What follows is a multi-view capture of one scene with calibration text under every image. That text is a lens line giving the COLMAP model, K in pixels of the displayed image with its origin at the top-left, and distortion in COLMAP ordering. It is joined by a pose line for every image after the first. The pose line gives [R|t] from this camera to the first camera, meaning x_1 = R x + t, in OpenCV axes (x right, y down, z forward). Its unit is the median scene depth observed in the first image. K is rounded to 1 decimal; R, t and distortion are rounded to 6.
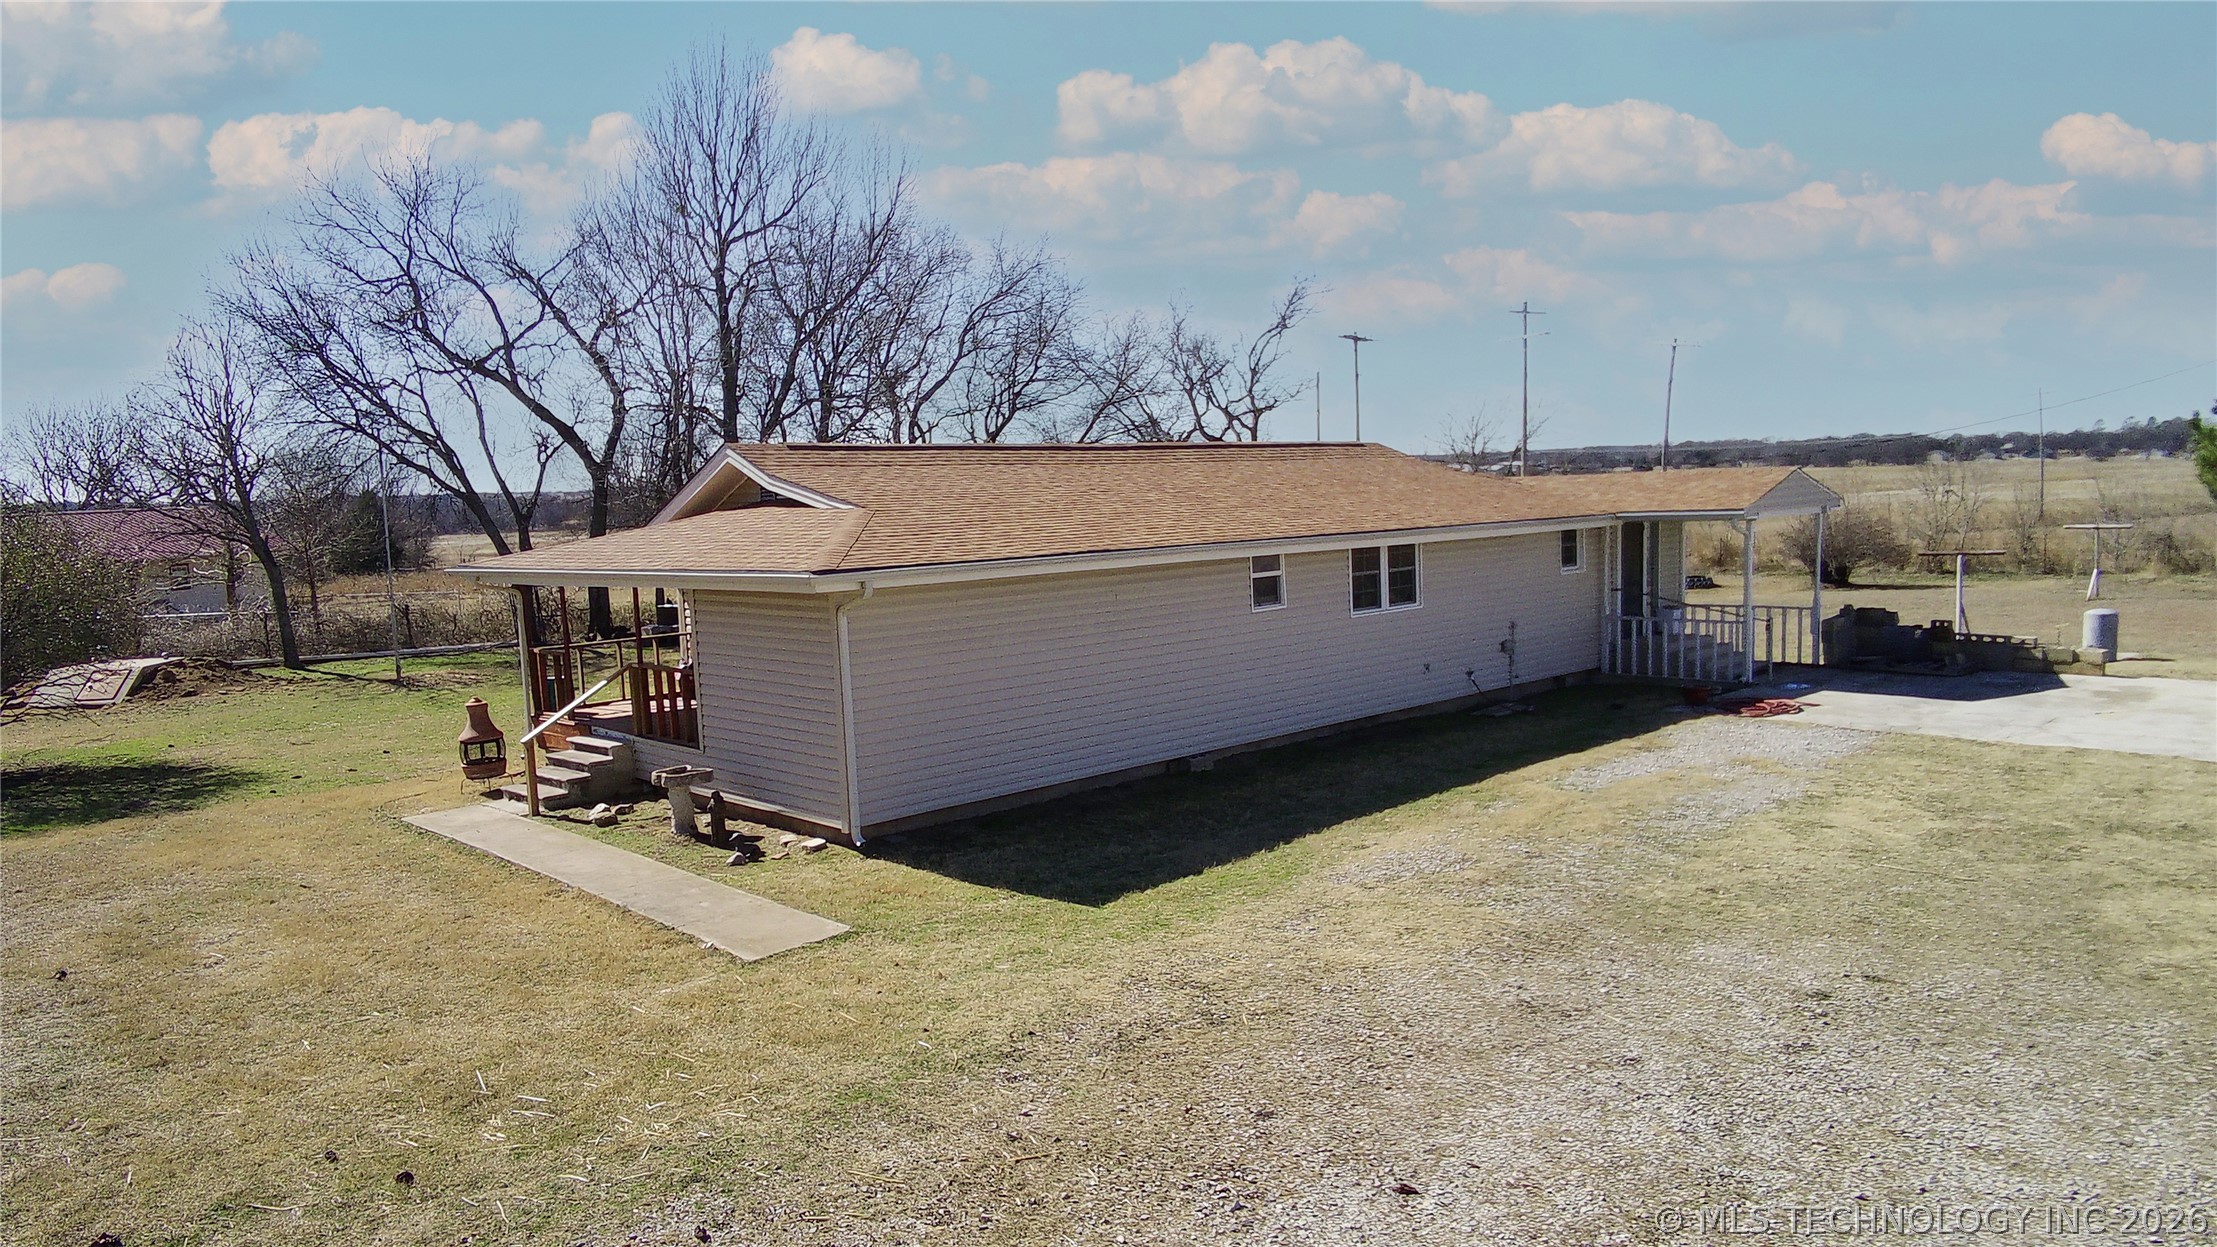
lens RADIAL K [[1587.8, 0, 1108.5], [0, 1587.8, 623.5], [0, 0, 1]] dist [0.094758, -0.248854]
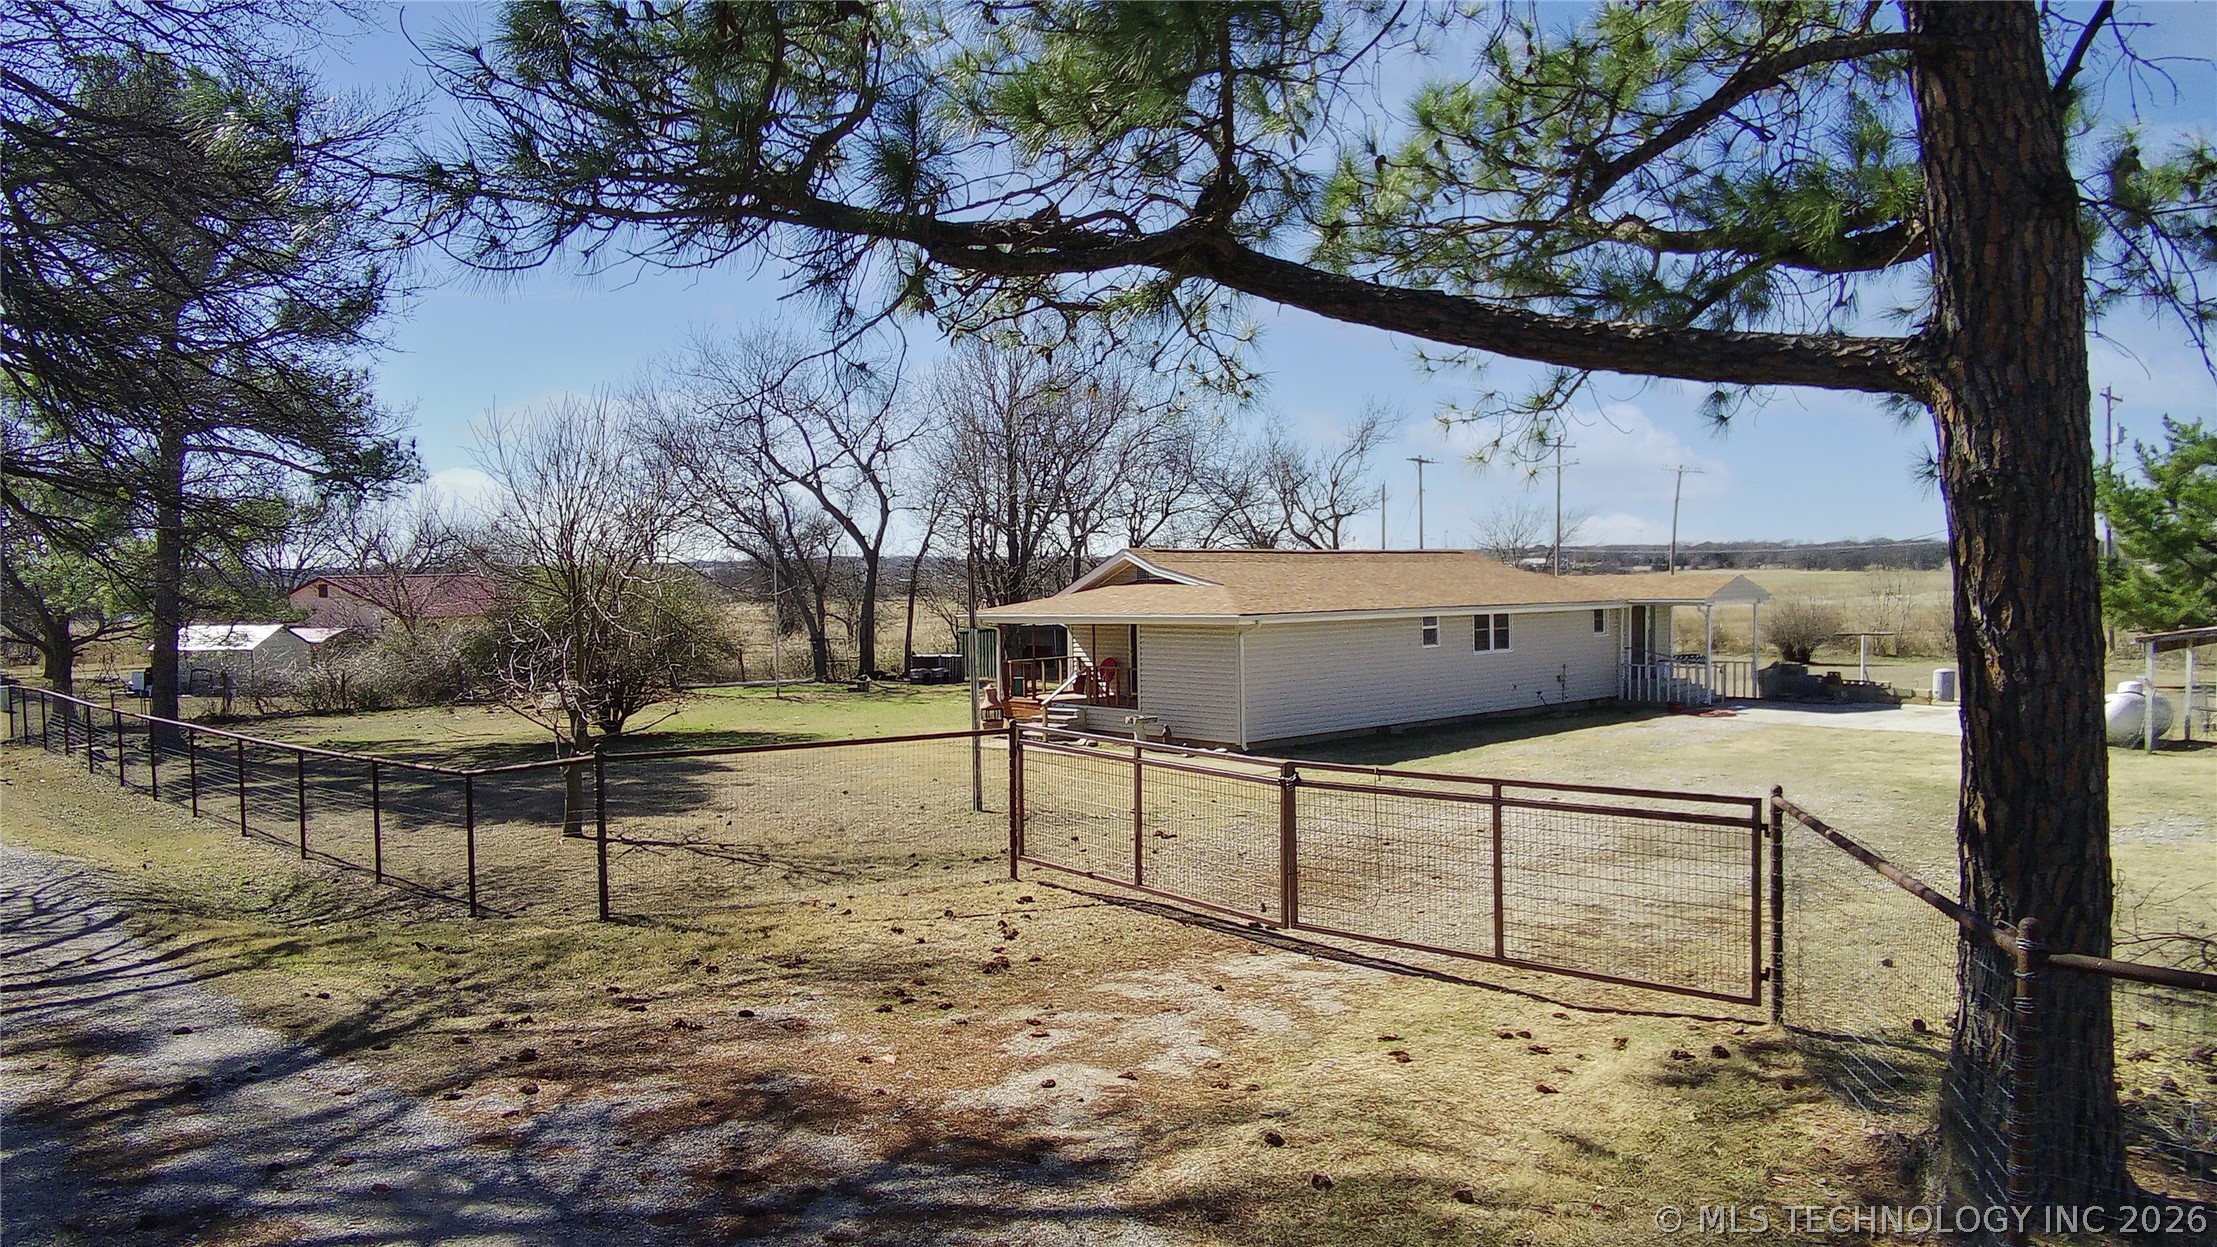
lens RADIAL K [[1587.8, 0, 1108.5], [0, 1587.8, 623.5], [0, 0, 1]] dist [0.094758, -0.248854]
pose [[0.999682, 0.022817, -0.010732, -0.185135], [-0.023368, 0.998243, -0.054442, 0.053943], [0.009471, 0.054675, 0.998459, -0.602963]]
